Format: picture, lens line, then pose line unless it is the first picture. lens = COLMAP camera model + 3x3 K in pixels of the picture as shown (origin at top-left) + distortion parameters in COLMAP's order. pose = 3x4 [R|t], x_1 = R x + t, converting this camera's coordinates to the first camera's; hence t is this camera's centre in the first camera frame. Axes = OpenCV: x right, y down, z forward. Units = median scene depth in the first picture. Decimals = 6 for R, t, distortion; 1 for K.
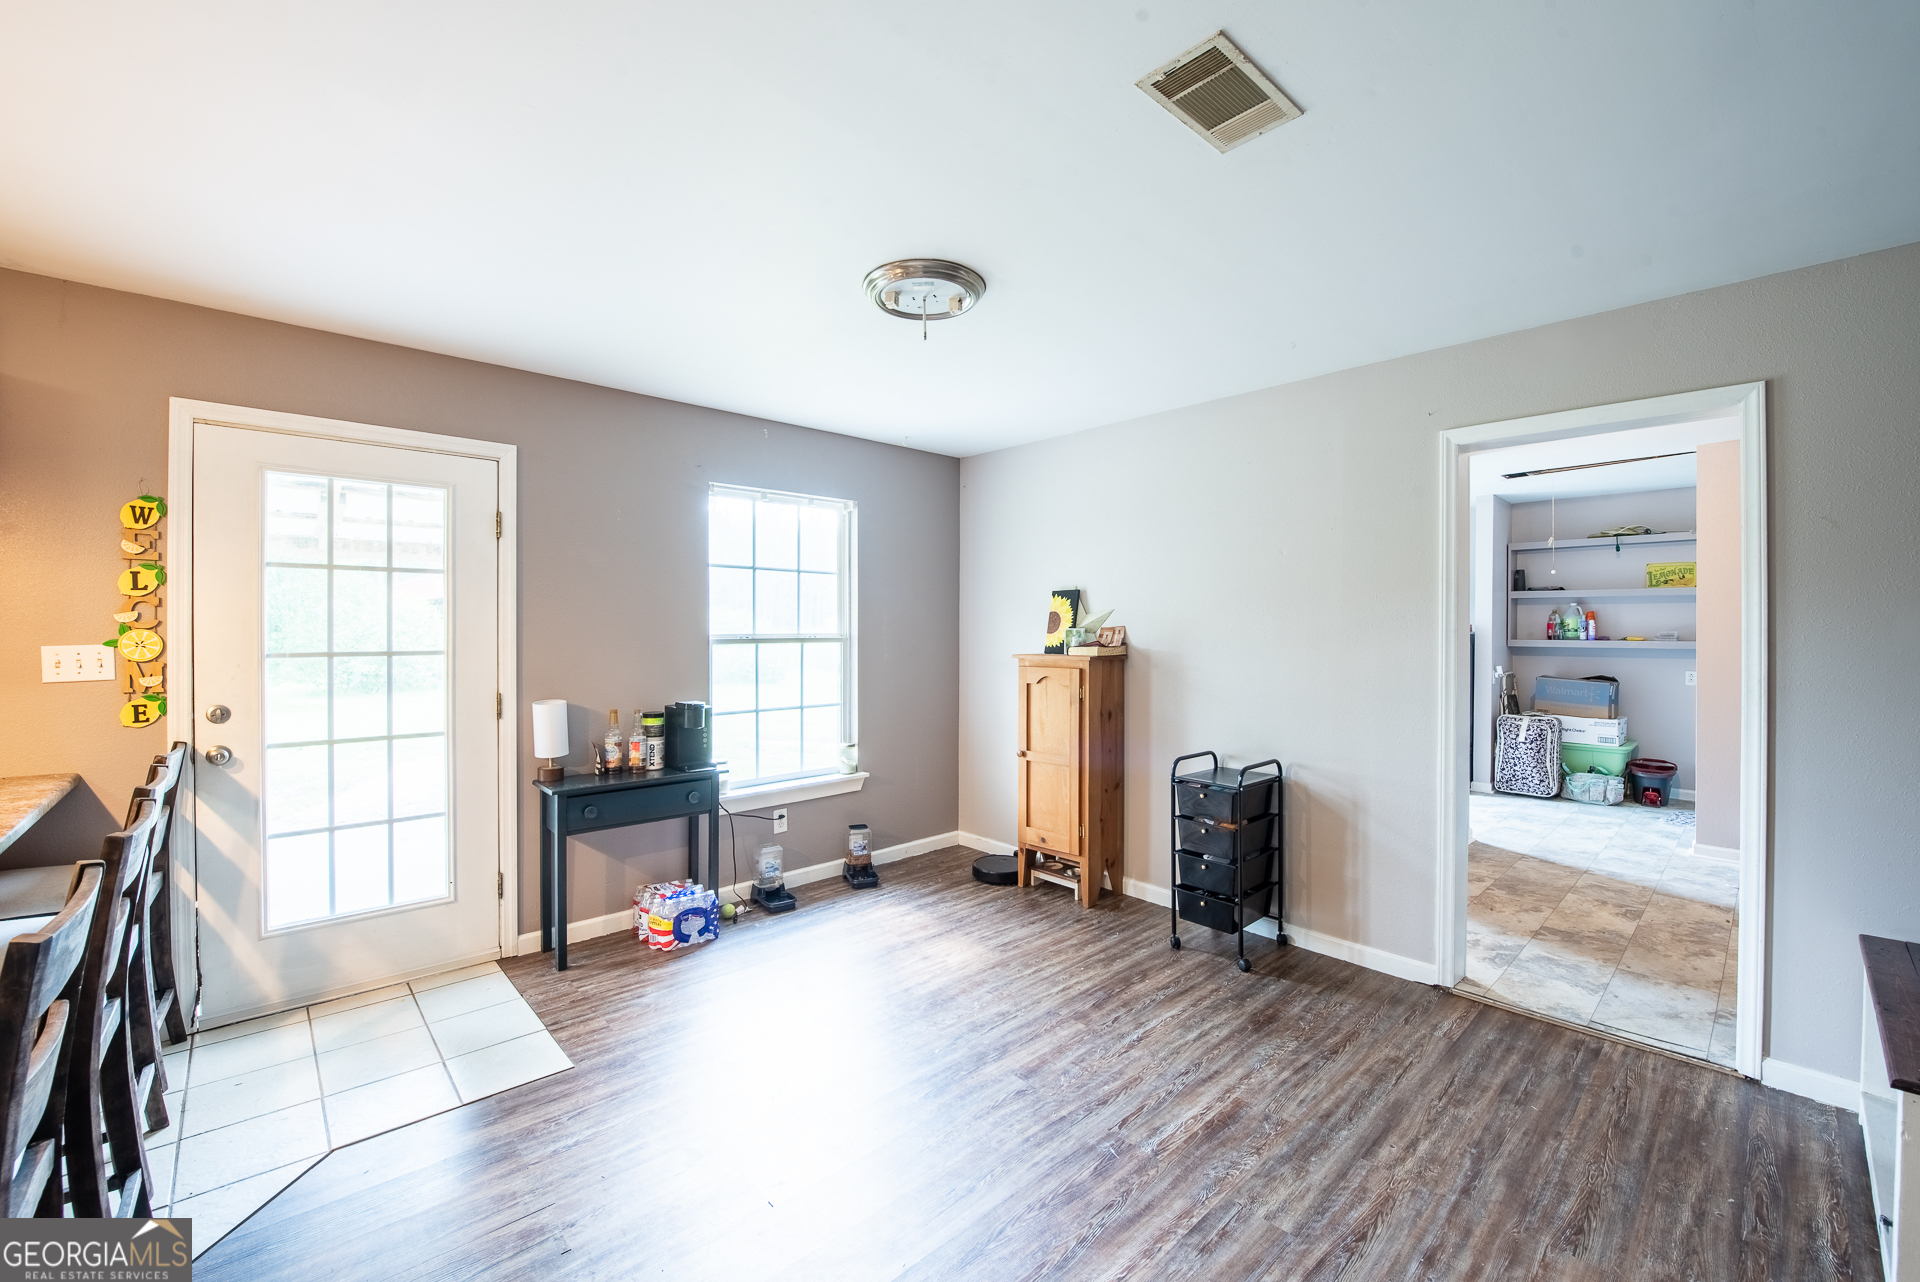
lens RADIAL K [[773.2, 0, 951.4], [0, 773.2, 639.0], [0, 0, 1]] dist [-0.021115, -0.000117]
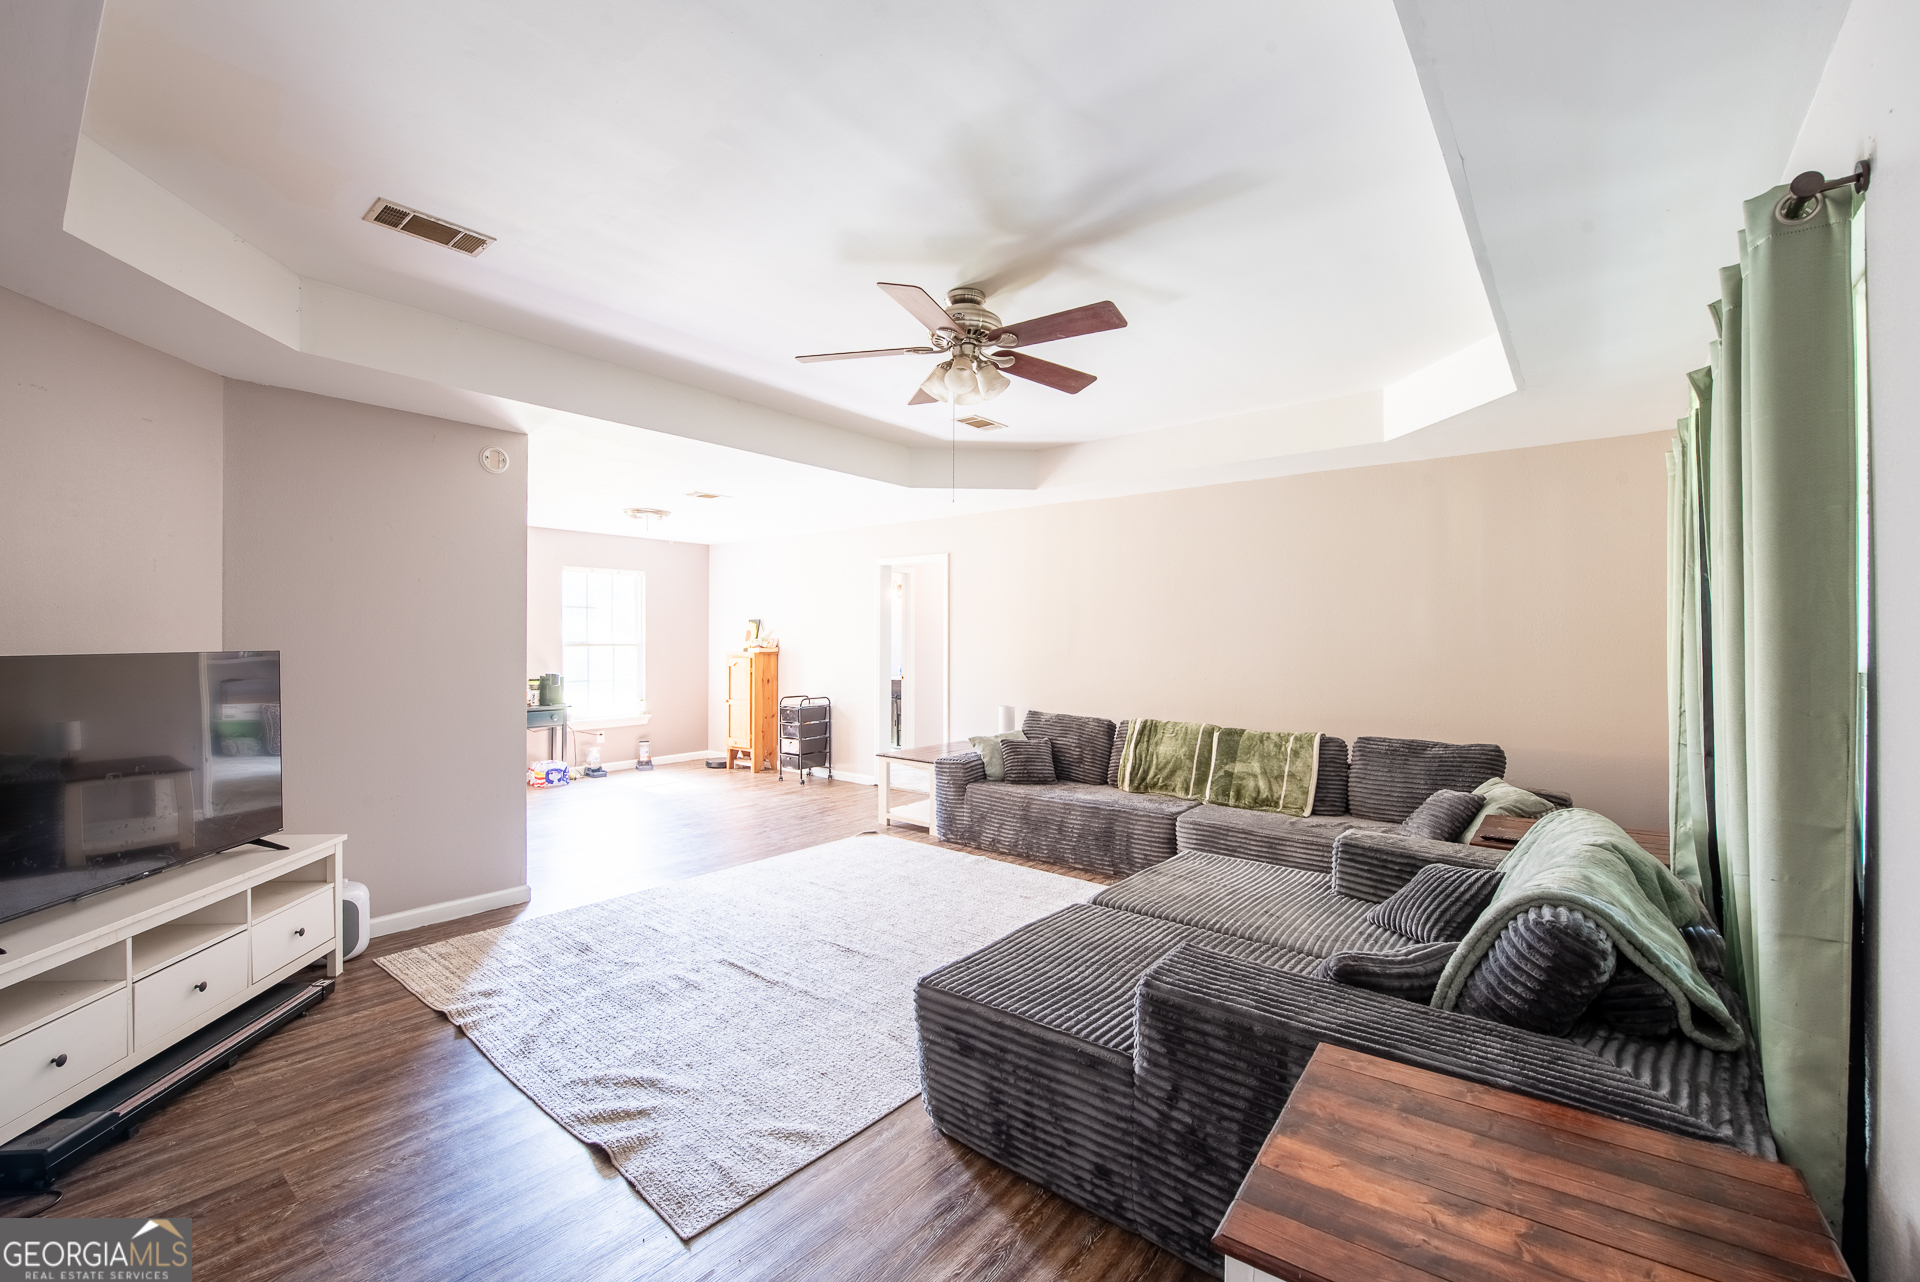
lens RADIAL K [[784.9, 0, 940.4], [0, 784.9, 646.3], [0, 0, 1]] dist [-0.022954, -0.000917]
pose [[0.988213, -0.000119, 0.153086, 0.343639], [-0.000629, 0.999988, 0.004843, -0.004667], [-0.153085, -0.004882, 0.988201, -1.144708]]
